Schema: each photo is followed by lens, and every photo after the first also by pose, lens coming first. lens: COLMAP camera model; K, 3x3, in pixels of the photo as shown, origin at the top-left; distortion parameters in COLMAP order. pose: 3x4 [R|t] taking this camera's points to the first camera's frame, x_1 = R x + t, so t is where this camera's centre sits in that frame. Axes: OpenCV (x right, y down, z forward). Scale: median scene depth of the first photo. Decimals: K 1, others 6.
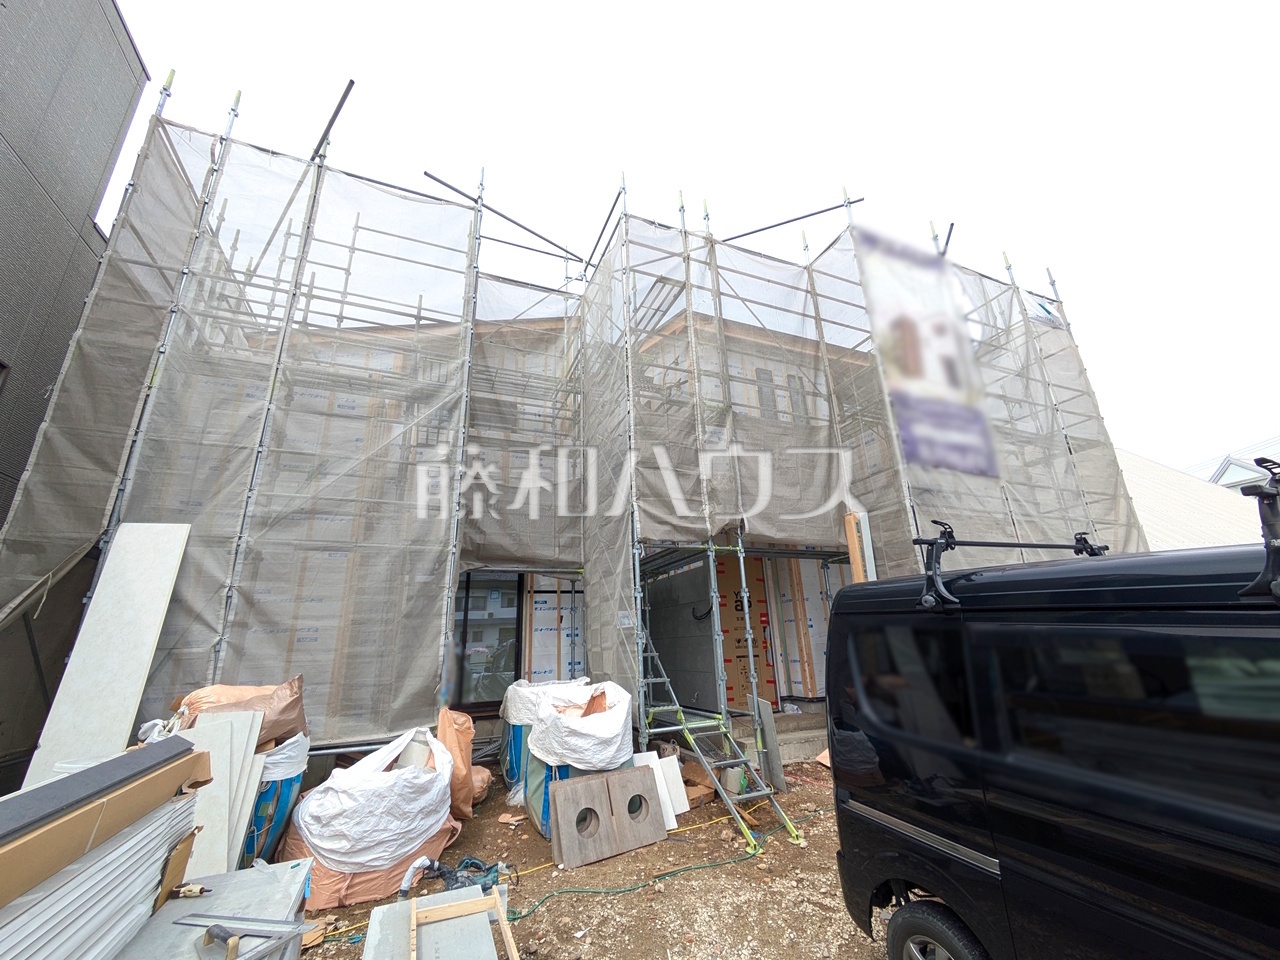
lens RADIAL K [[508.6, 0, 641.8], [0, 508.6, 480.2], [0, 0, 1]] dist [-0.002220, 0.002364]
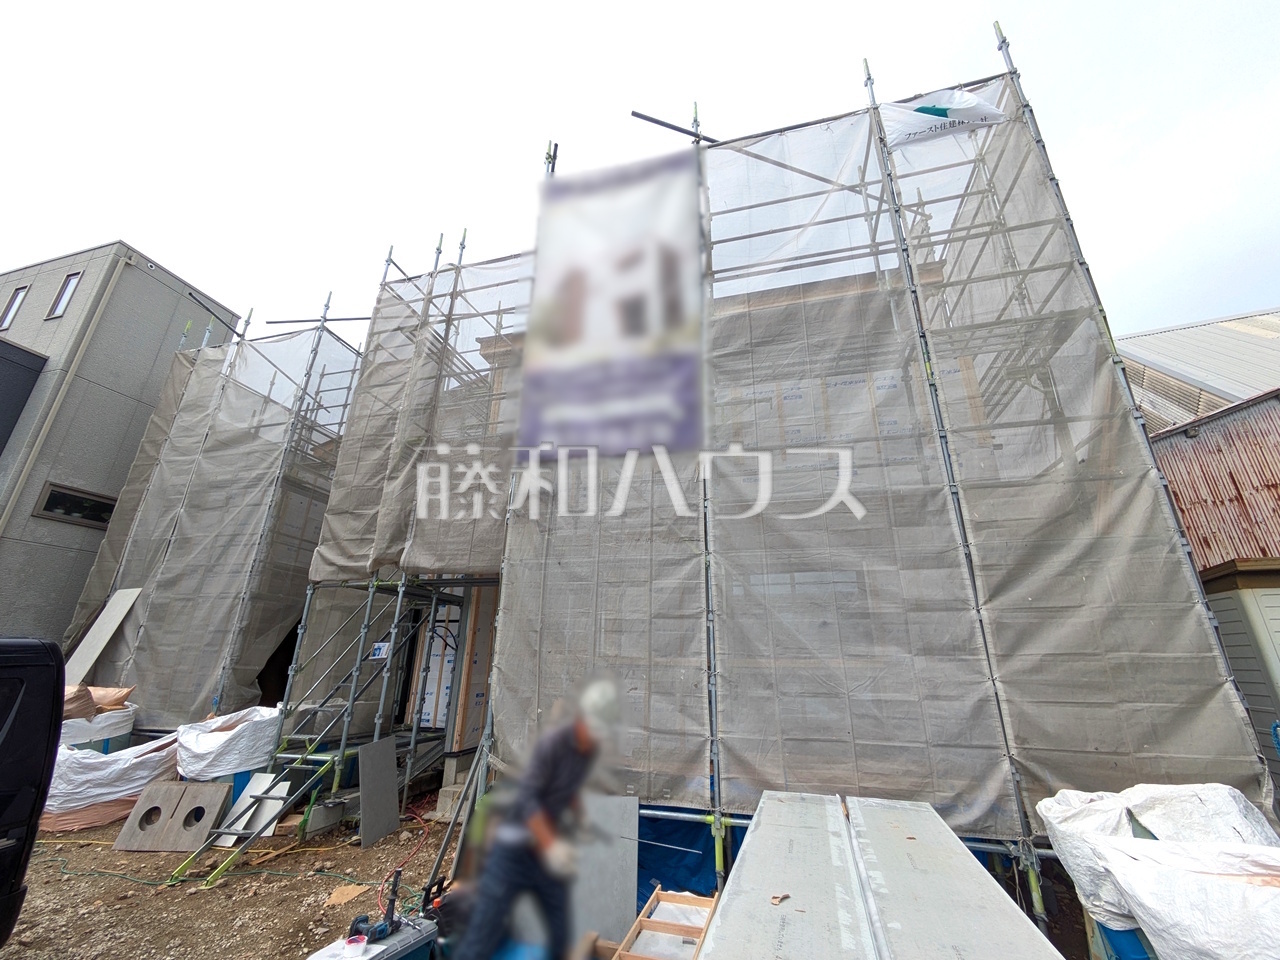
lens RADIAL K [[508.6, 0, 640.7], [0, 508.6, 478.0], [0, 0, 1]] dist [-0.002220, 0.002364]
pose [[0.785187, -0.165298, -0.596789, 1.355398], [0.150626, 0.985753, -0.074856, 0.090634], [0.600660, -0.031116, 0.798899, 0.578515]]
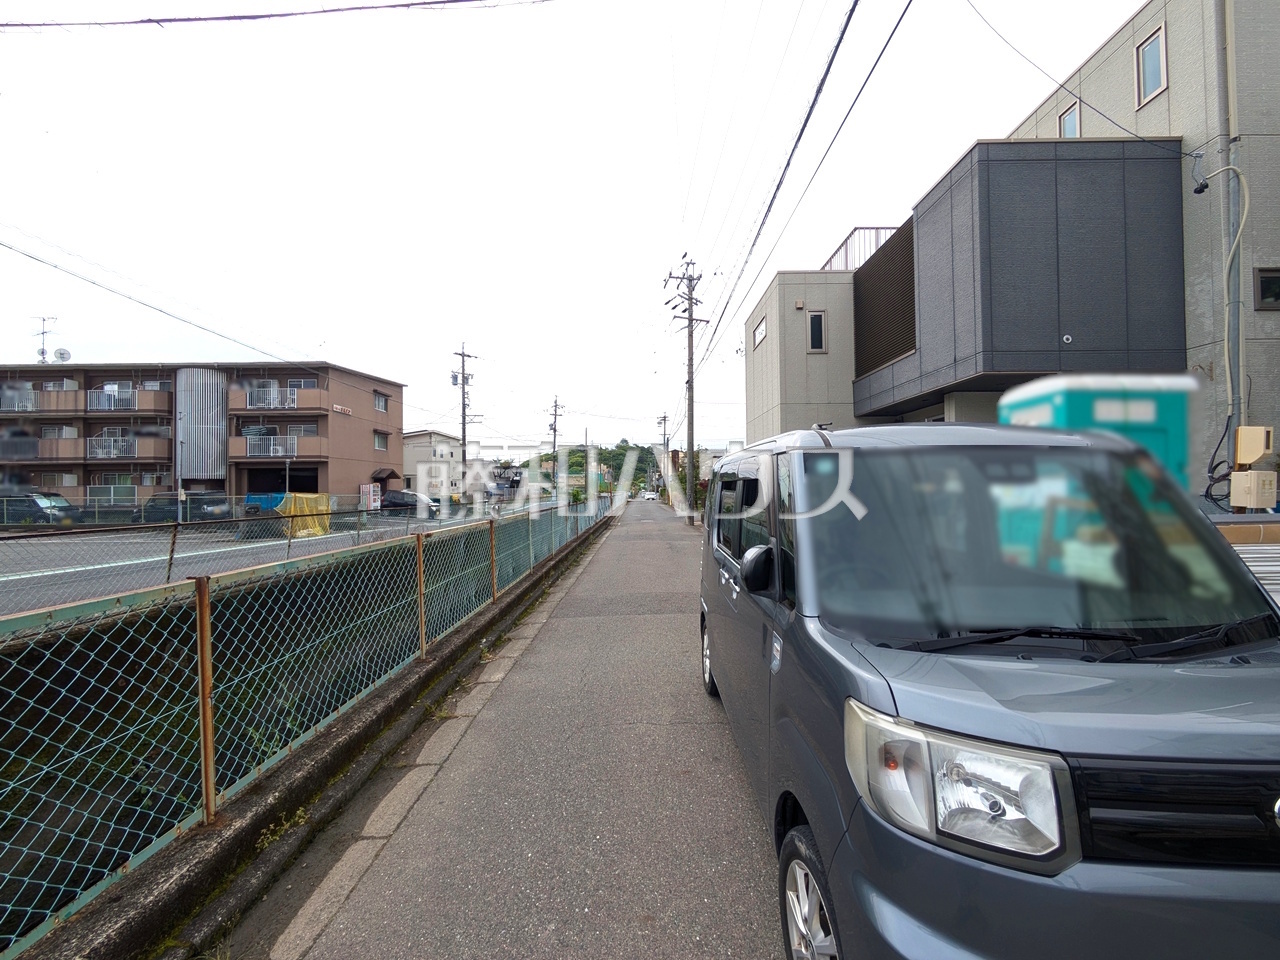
lens RADIAL K [[508.6, 0, 639.3], [0, 508.6, 478.5], [0, 0, 1]] dist [-0.002220, 0.002364]
pose [[-0.386261, 0.021289, -0.922144, 0.805912], [0.308927, 0.944981, -0.107584, -0.136342], [0.869118, -0.326430, -0.371587, -0.379834]]
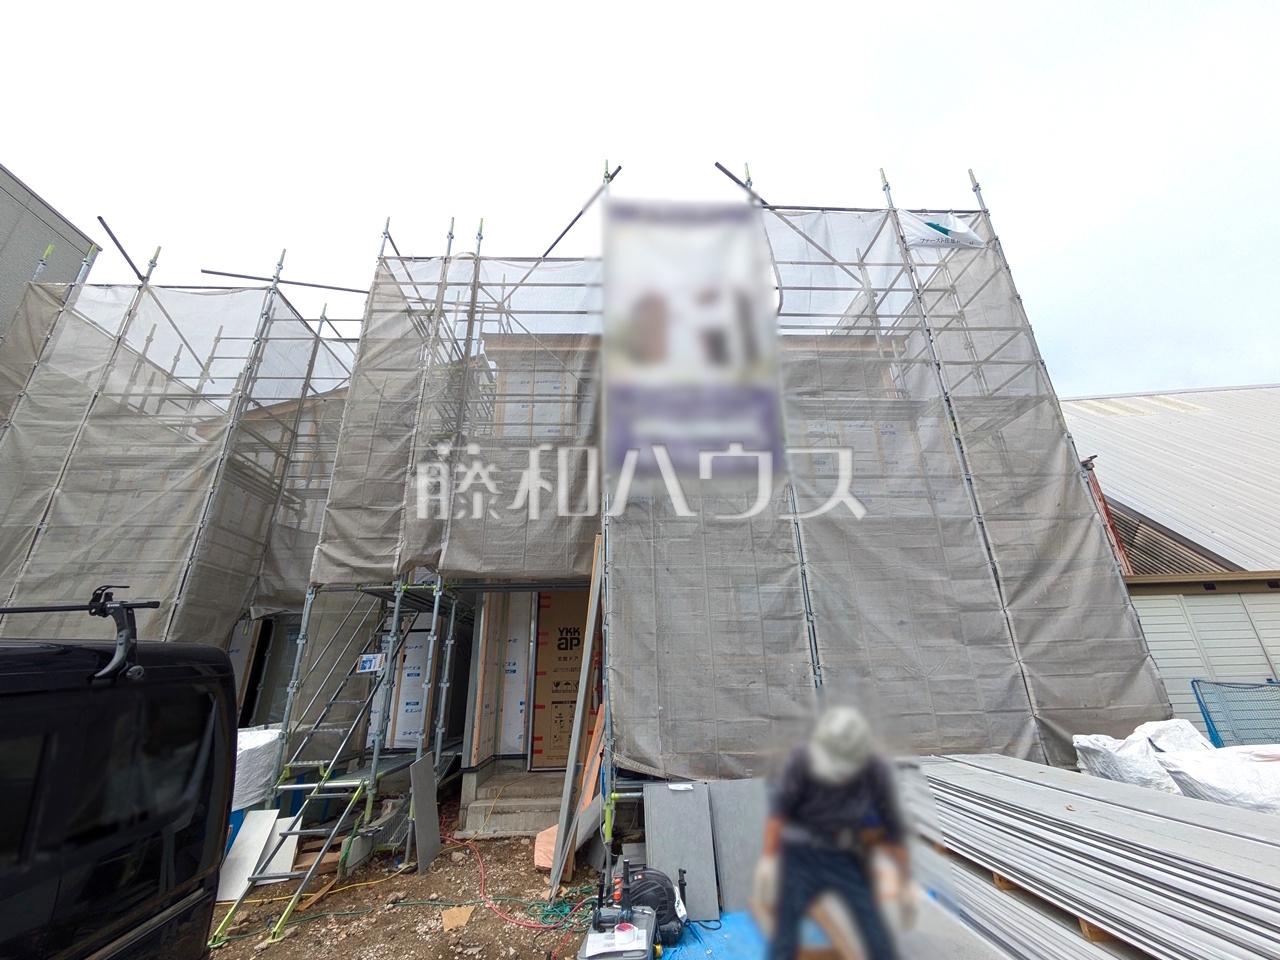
lens RADIAL K [[508.6, 0, 637.2], [0, 508.6, 480.9], [0, 0, 1]] dist [-0.002220, 0.002364]
pose [[0.937410, -0.109747, -0.330482, 0.985052], [0.097104, 0.993777, -0.054579, 0.034928], [0.334415, 0.019072, 0.942233, 0.296546]]
